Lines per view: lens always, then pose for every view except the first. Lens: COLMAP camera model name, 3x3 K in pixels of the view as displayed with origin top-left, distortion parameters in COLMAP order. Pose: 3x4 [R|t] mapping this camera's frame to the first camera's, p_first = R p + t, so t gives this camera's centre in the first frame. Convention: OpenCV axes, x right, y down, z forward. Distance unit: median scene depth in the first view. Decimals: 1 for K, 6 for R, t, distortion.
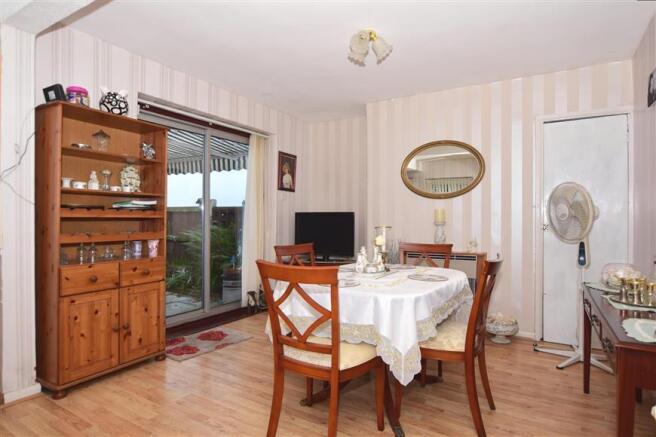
lens RADIAL K [[365.8, 0, 327.8], [0, 365.8, 219.9], [0, 0, 1]] dist [0.000305, 0.000309]
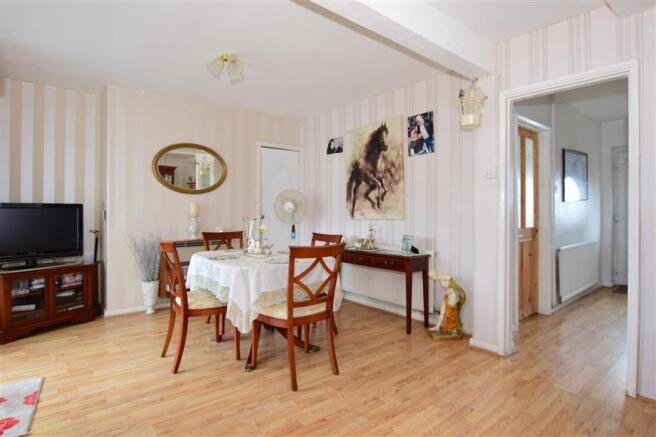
lens RADIAL K [[351.9, 0, 329.8], [0, 351.9, 213.7], [0, 0, 1]] dist [-0.002518, -0.000876]
pose [[0.334322, -0.012682, 0.942374, -0.775869], [0.001640, 0.999916, 0.012875, -0.011315], [-0.942458, -0.002759, 0.334314, 0.279410]]
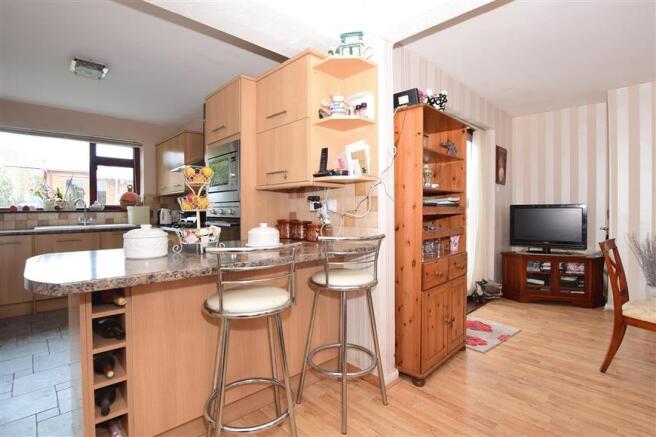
lens RADIAL K [[314.6, 0, 330.7], [0, 314.6, 216.4], [0, 0, 1]] dist [-0.033812, 0.000060]
pose [[0.965647, -0.009271, -0.259691, -0.568573], [0.014152, 0.999756, 0.016935, -0.016945], [0.259471, -0.020028, 0.965543, 0.054002]]
